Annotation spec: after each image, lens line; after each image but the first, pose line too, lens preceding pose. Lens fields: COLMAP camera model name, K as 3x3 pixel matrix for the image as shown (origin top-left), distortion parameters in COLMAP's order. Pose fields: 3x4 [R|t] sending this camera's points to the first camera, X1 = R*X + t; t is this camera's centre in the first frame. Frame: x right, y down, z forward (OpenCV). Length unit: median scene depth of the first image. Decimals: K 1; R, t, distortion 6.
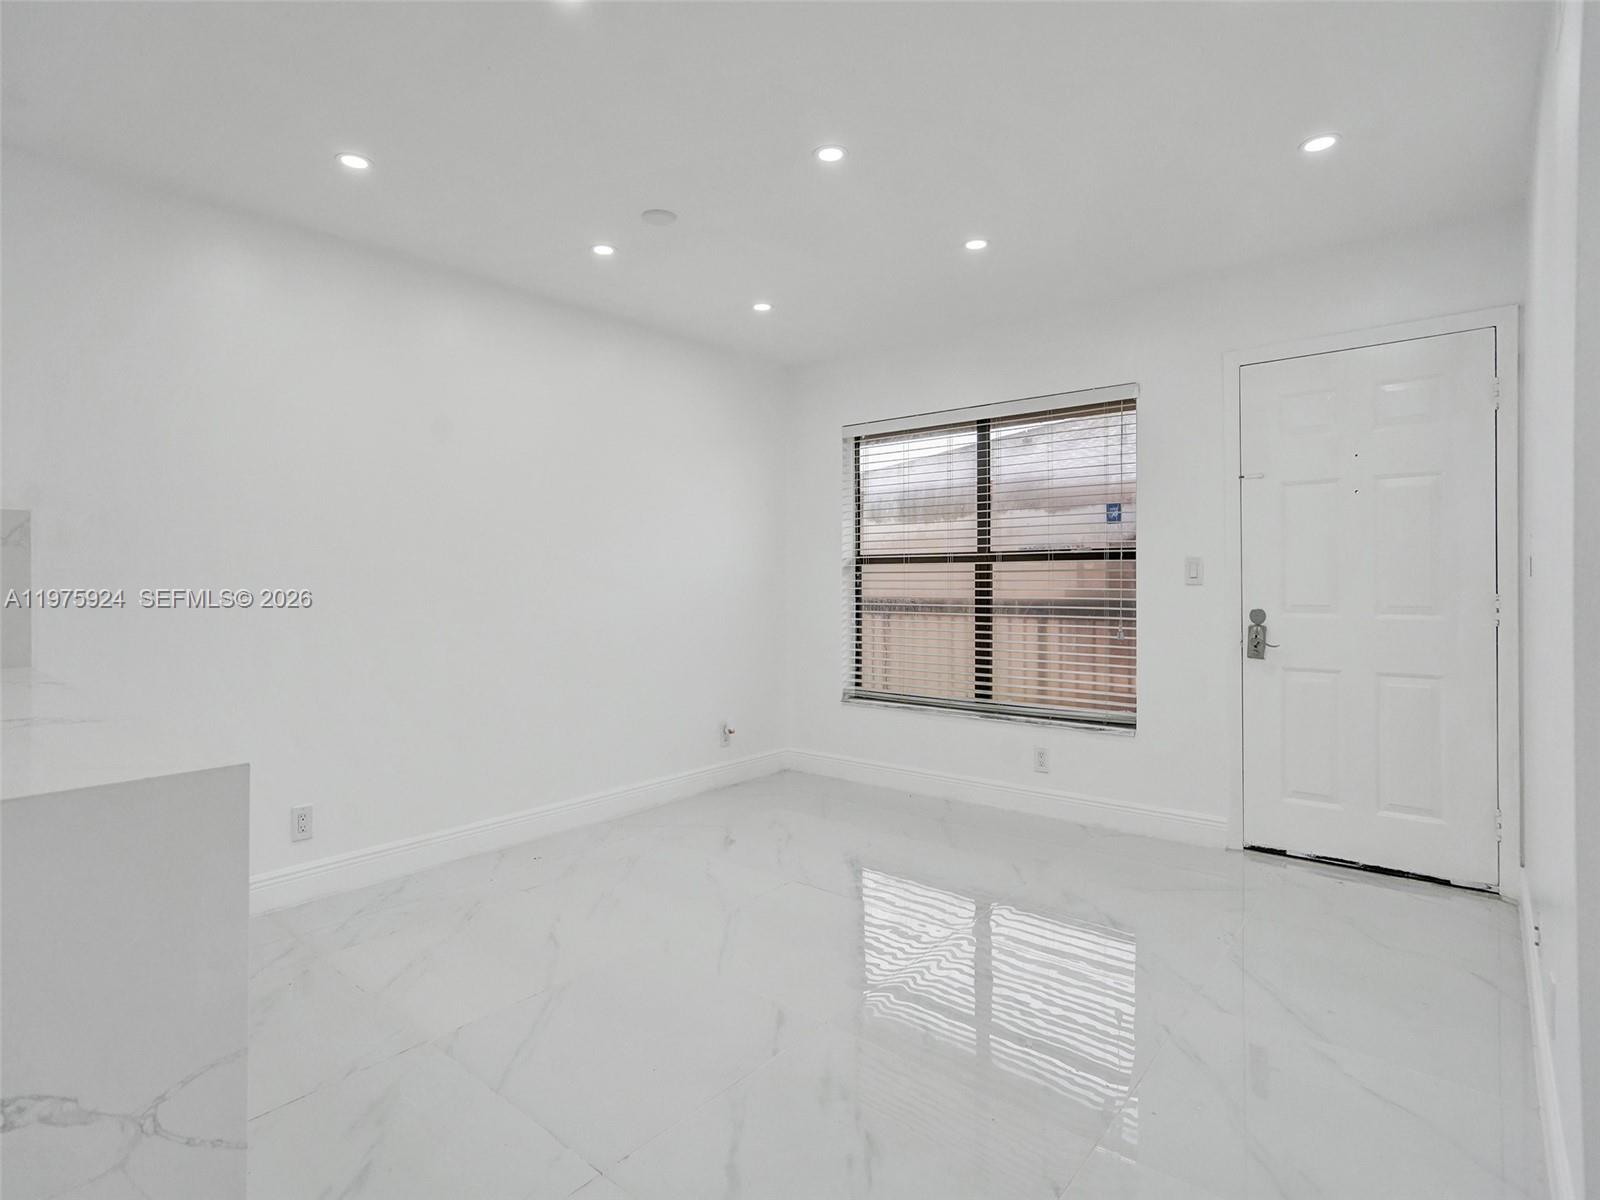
lens RADIAL K [[786.1, 0, 803.3], [0, 786.1, 589.9], [0, 0, 1]] dist [0.003451, -0.000097]
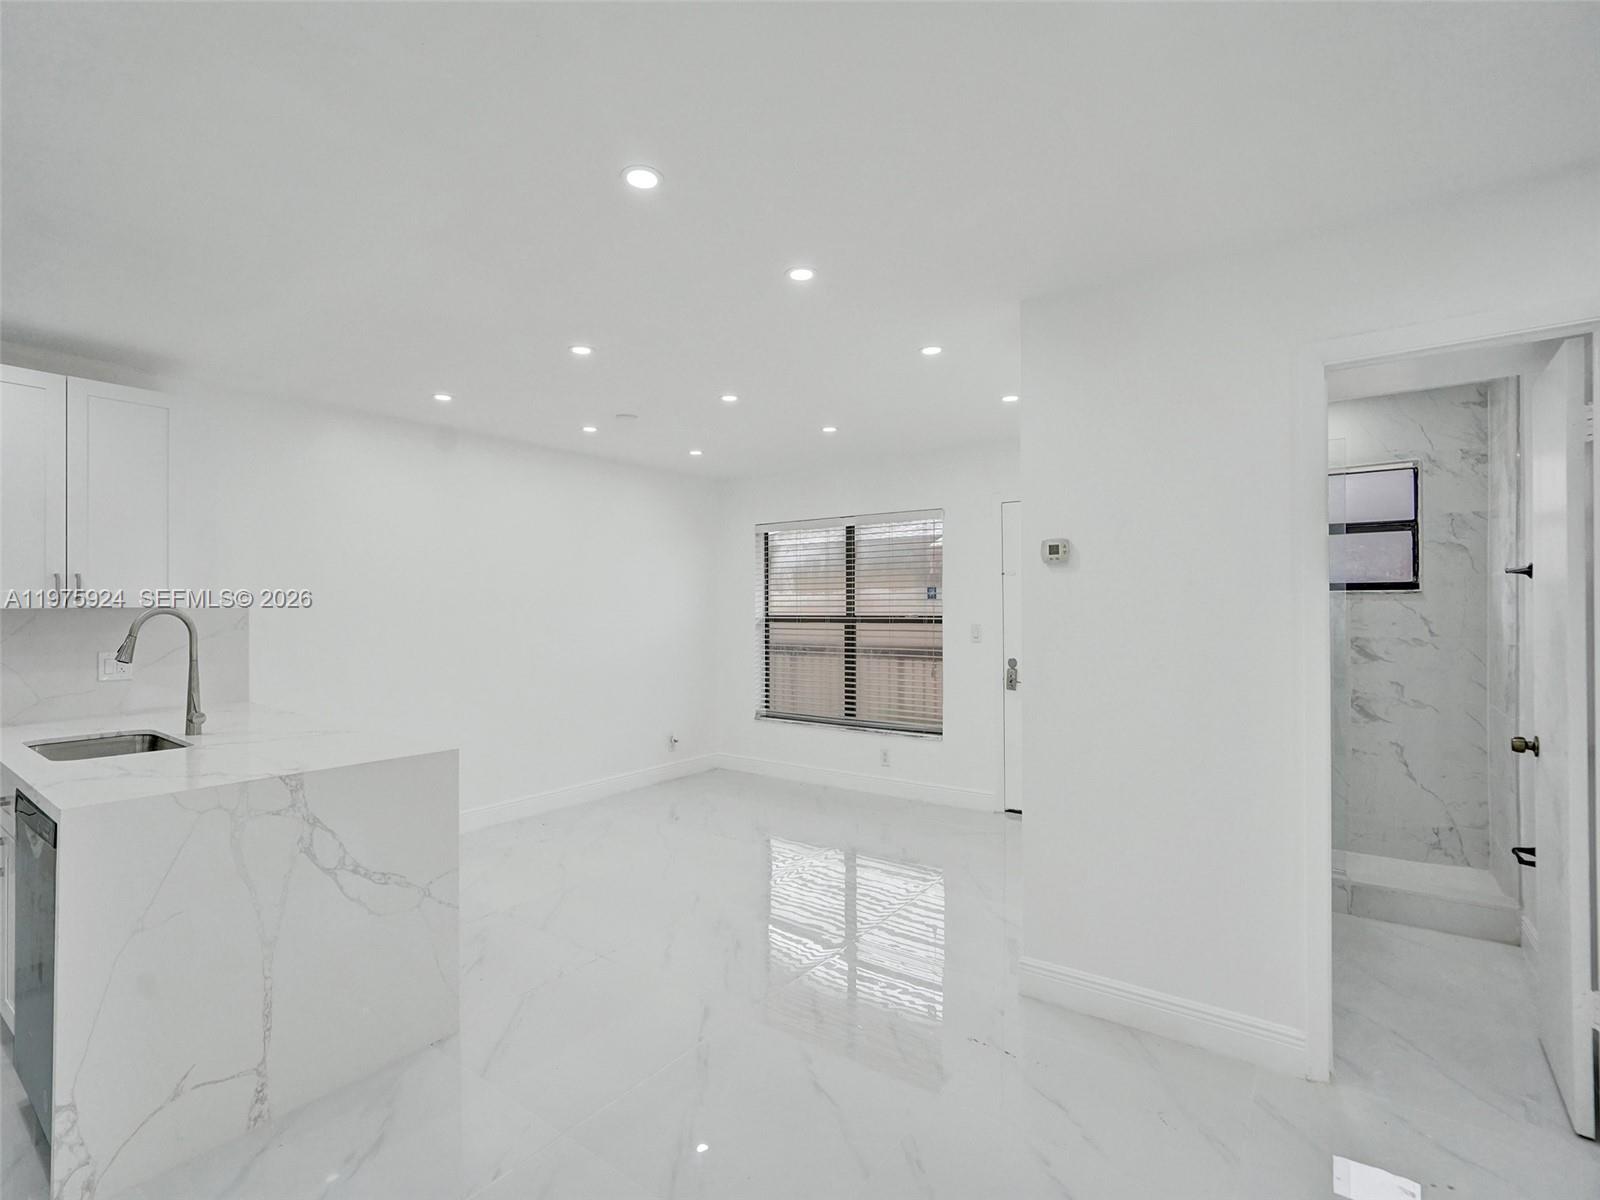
lens RADIAL K [[753.7, 0, 802.0], [0, 753.7, 617.1], [0, 0, 1]] dist [-0.008434, 0.004519]
pose [[0.998404, -0.000238, 0.056471, 0.060889], [-0.000311, 0.999953, 0.009714, -0.059326], [-0.056471, -0.009716, 0.998357, -0.386807]]
